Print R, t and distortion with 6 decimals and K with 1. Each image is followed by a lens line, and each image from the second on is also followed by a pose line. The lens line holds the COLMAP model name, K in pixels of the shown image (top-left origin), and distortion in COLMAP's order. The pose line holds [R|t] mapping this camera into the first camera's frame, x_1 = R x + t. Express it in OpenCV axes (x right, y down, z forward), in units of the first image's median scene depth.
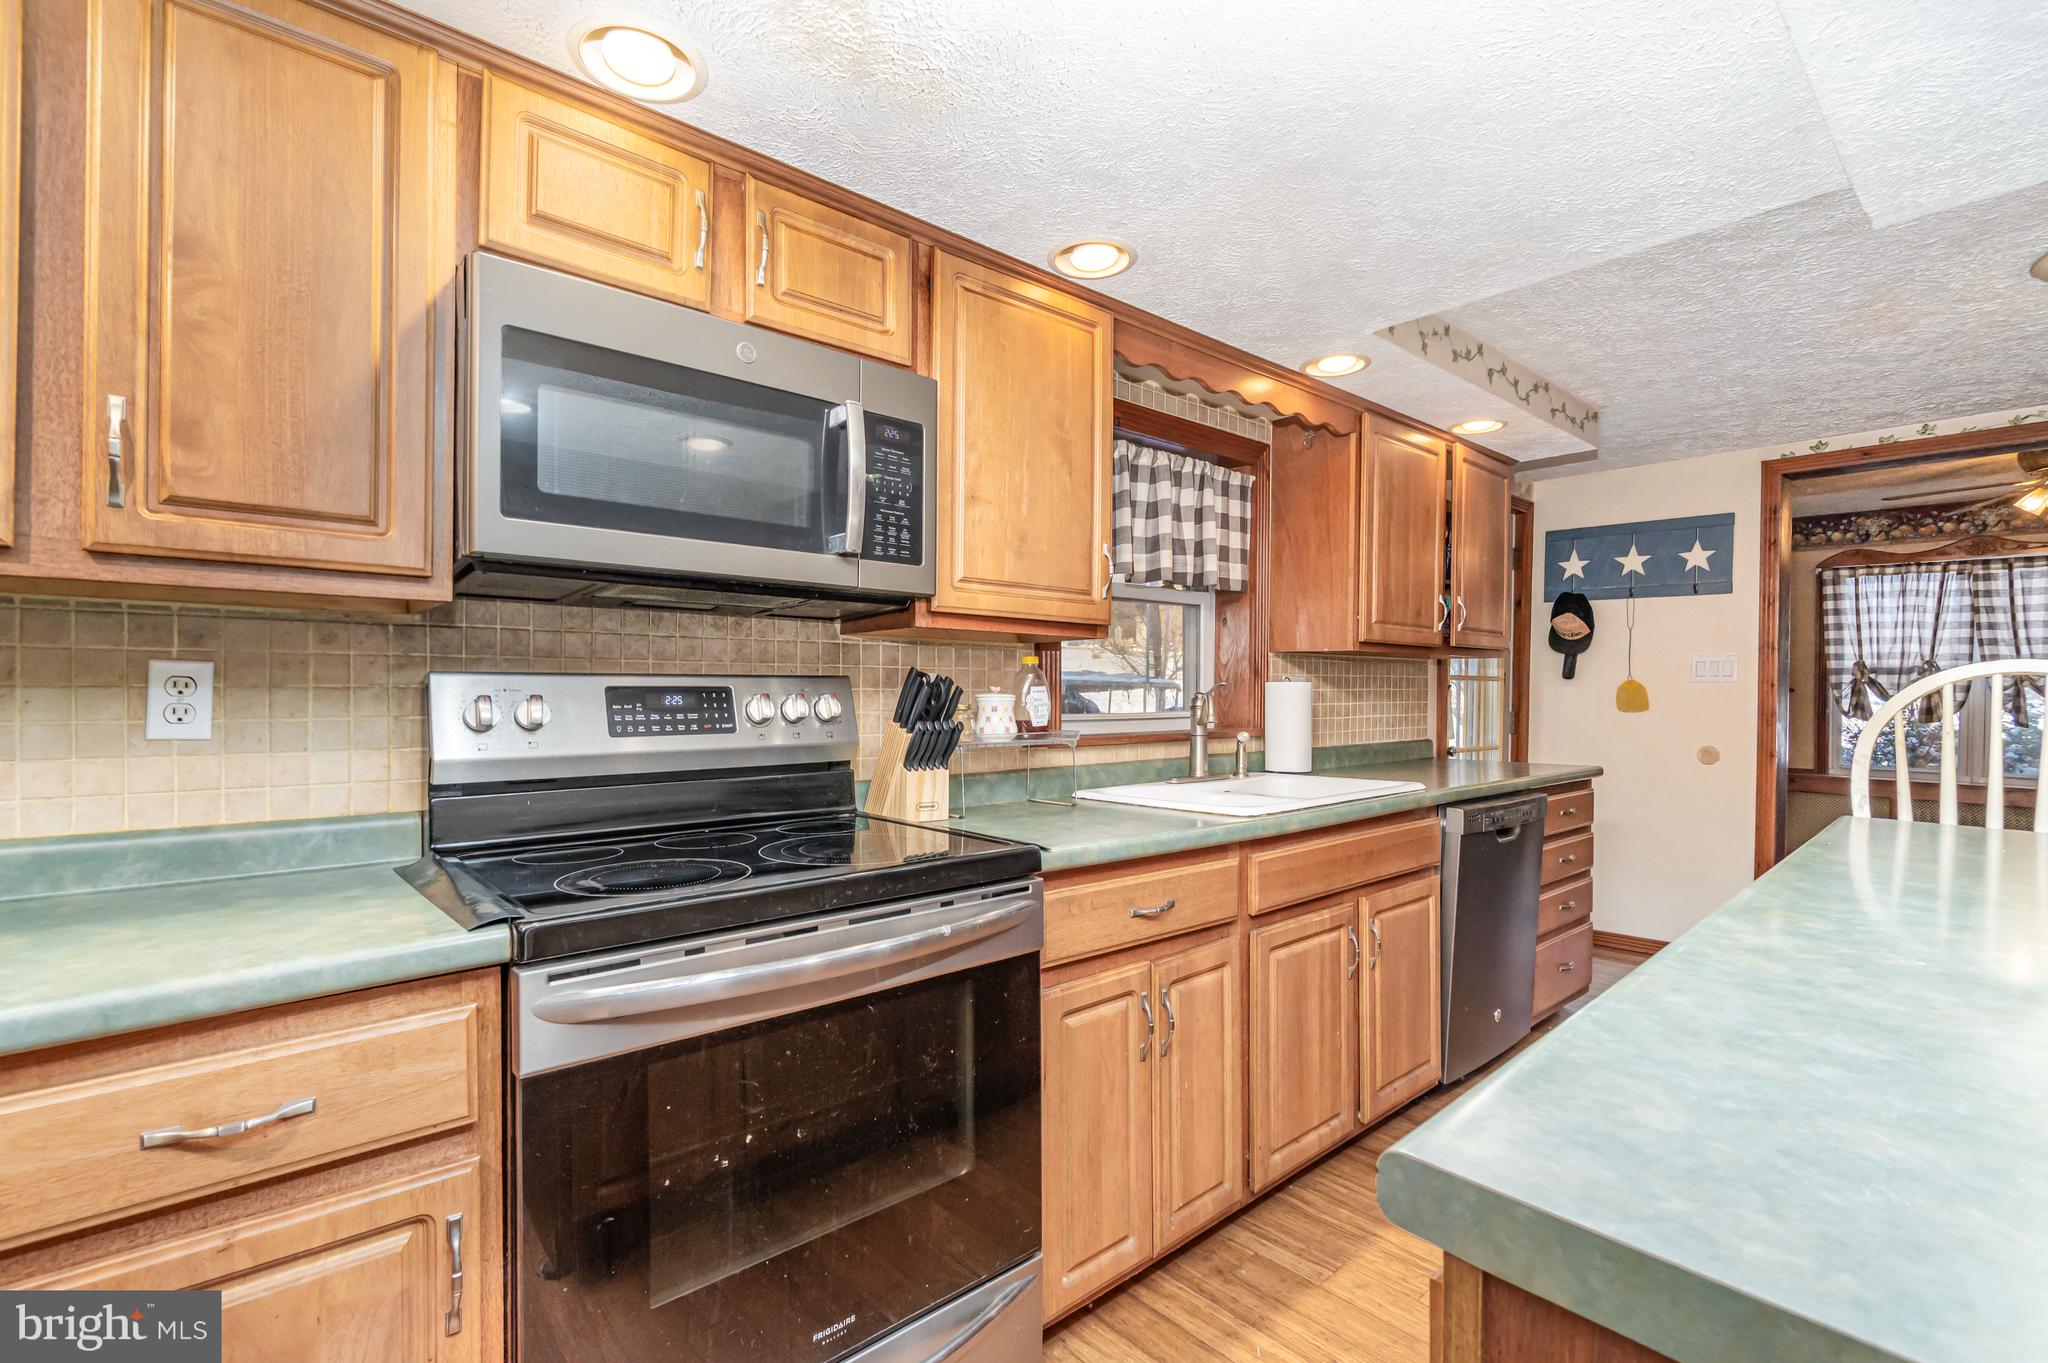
lens RADIAL K [[907.1, 0, 1006.4], [0, 907.1, 694.4], [0, 0, 1]] dist [-0.004935, 0.000943]
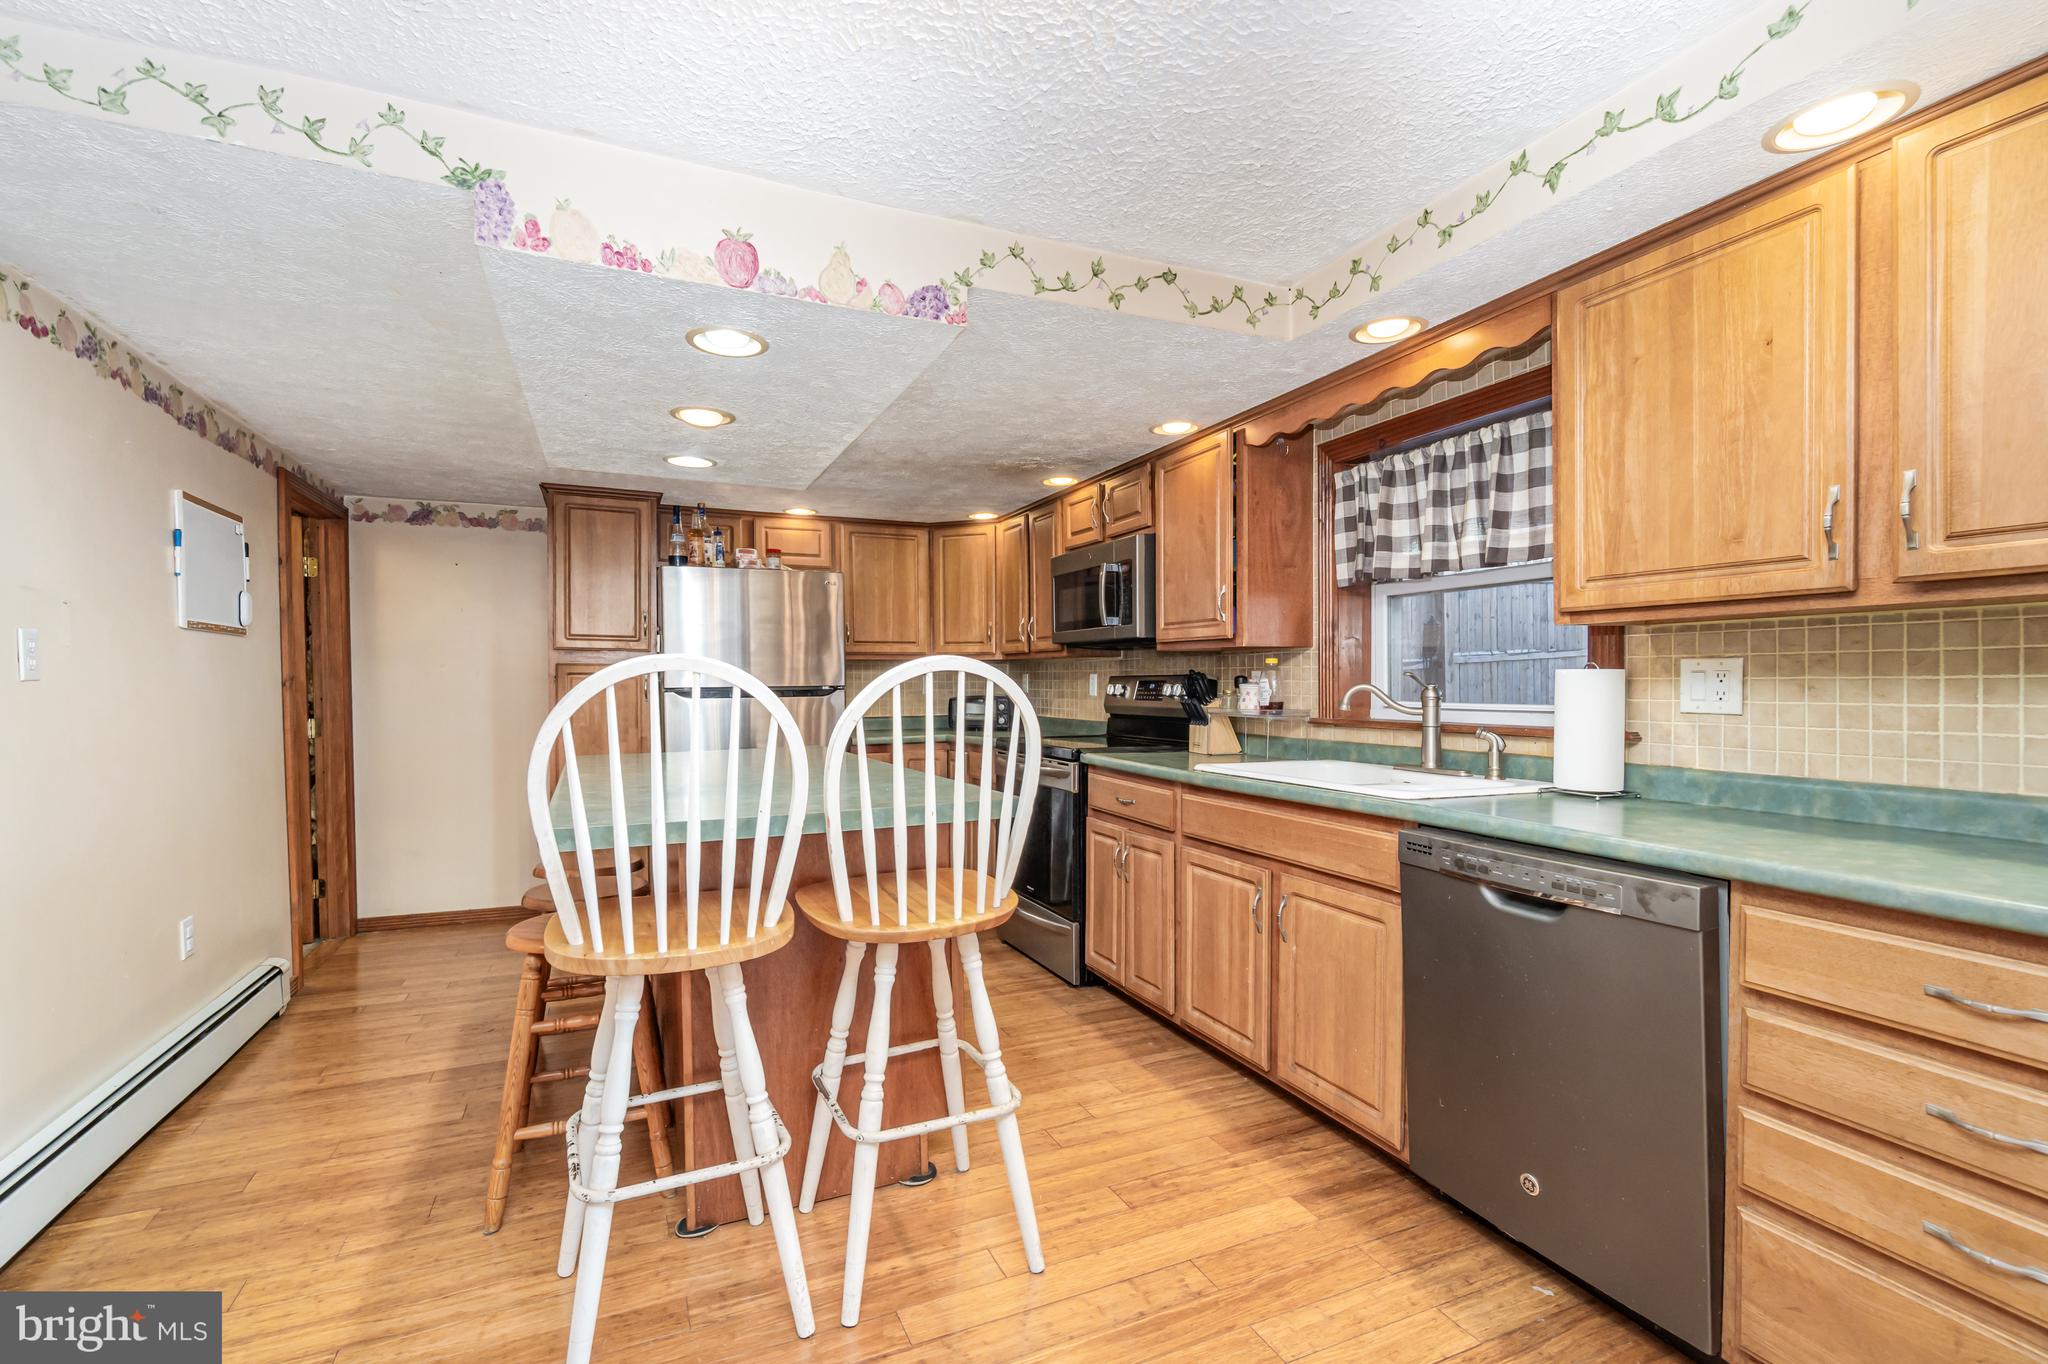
lens RADIAL K [[907.1, 0, 1005.8], [0, 907.1, 697.6], [0, 0, 1]] dist [-0.004935, 0.000943]
pose [[-0.296232, 0.019103, -0.954925, 1.738435], [0.003646, 0.999815, 0.018870, -0.008068], [0.955109, 0.002108, -0.296247, 1.146296]]
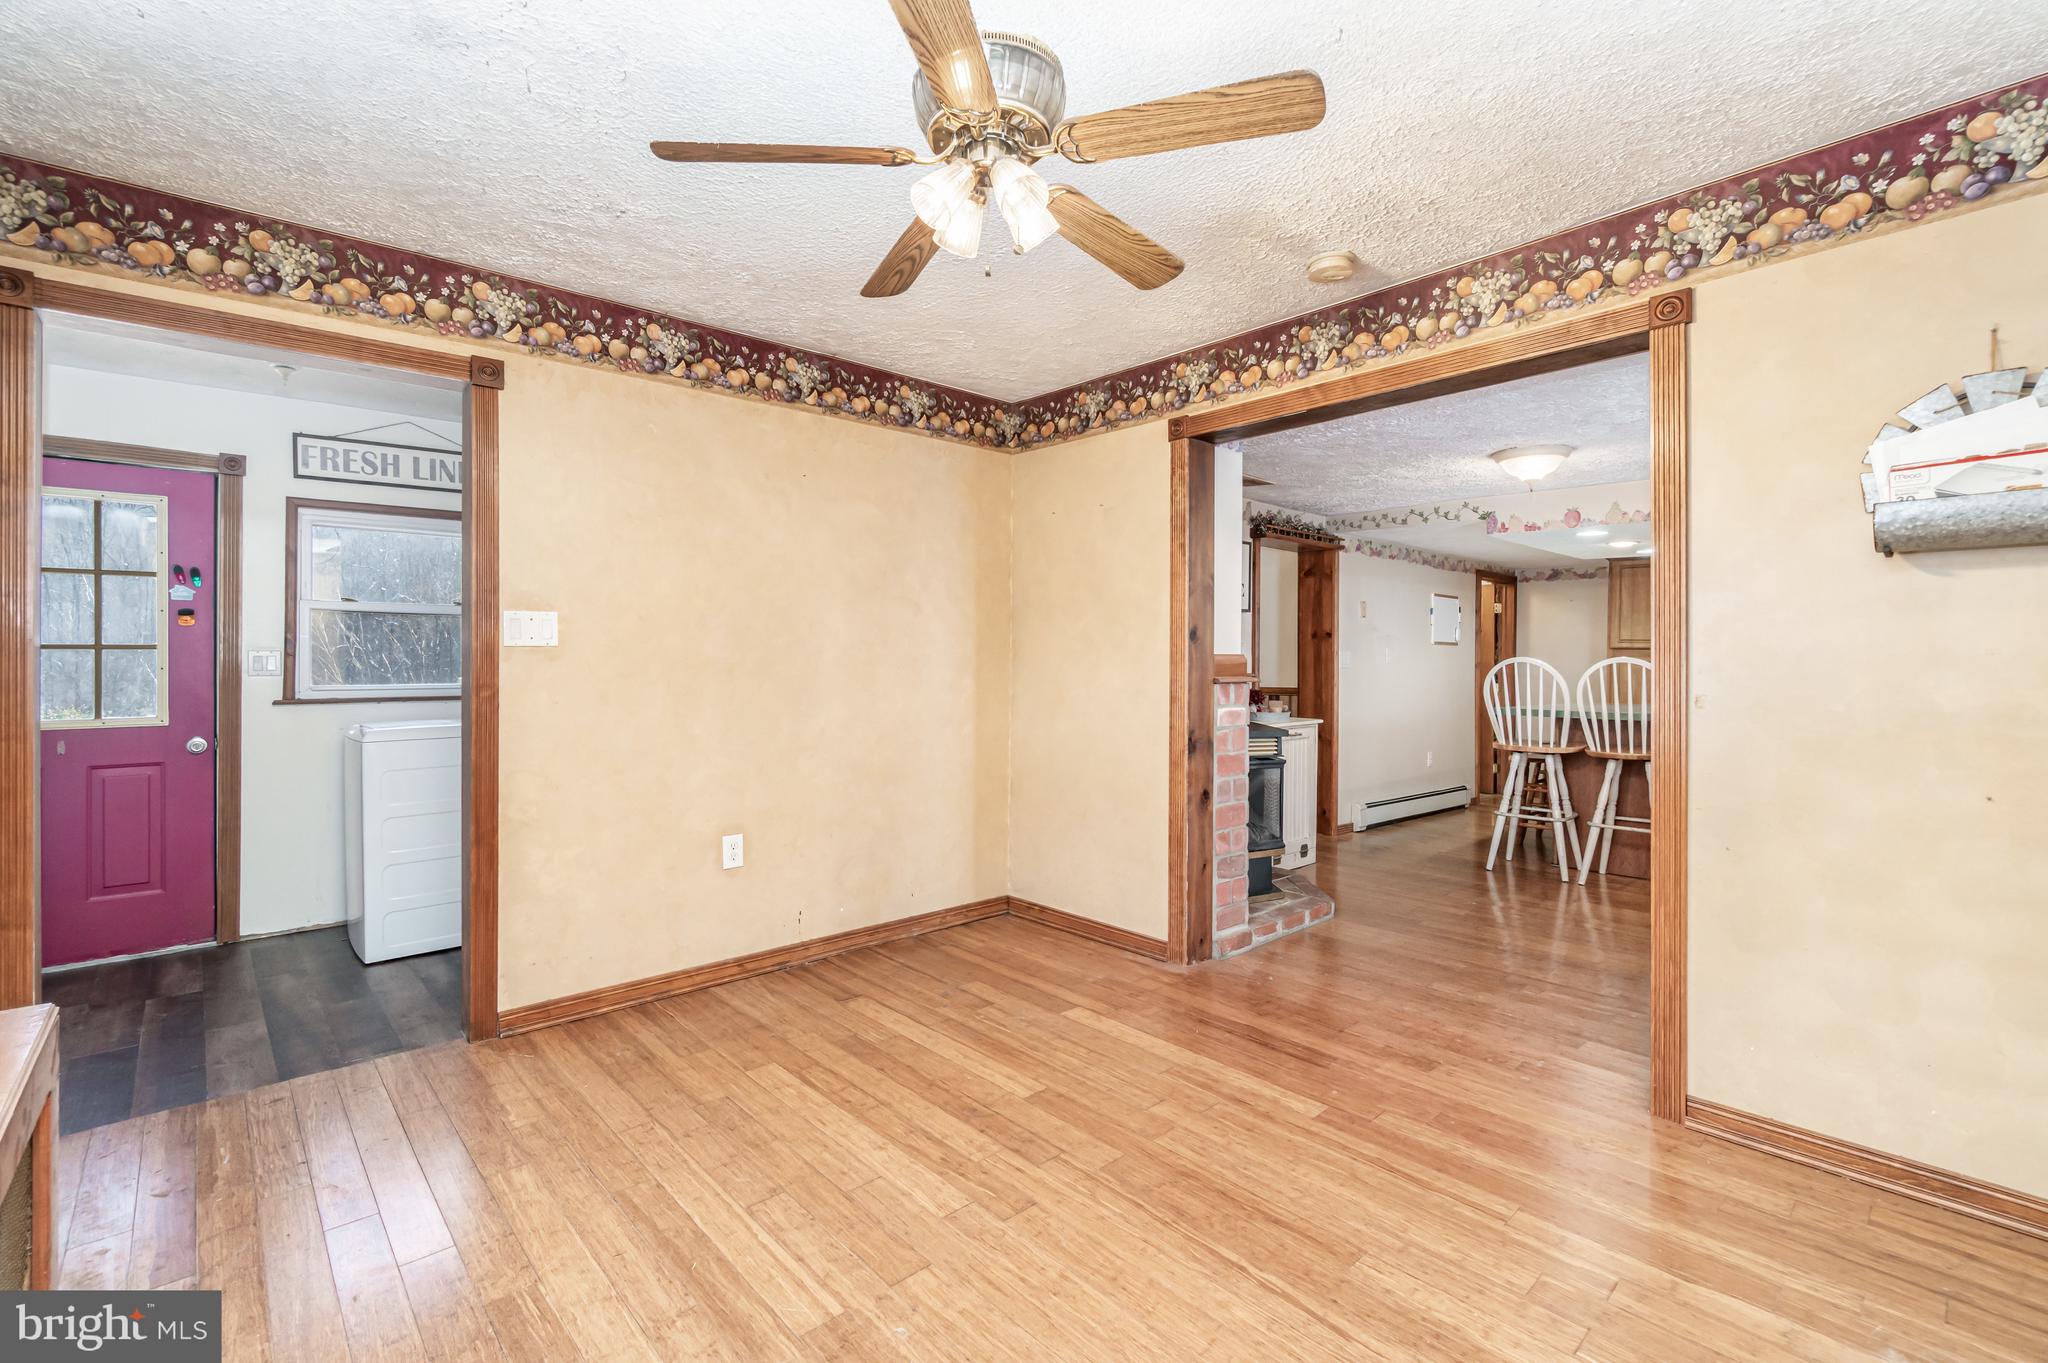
lens RADIAL K [[907.1, 0, 994.6], [0, 907.1, 663.9], [0, 0, 1]] dist [-0.004935, 0.000943]
pose [[-0.999833, -0.008283, -0.016272, 2.649007], [-0.008342, 0.999959, 0.003520, -0.009085], [0.016242, 0.003655, -0.999861, 3.219411]]
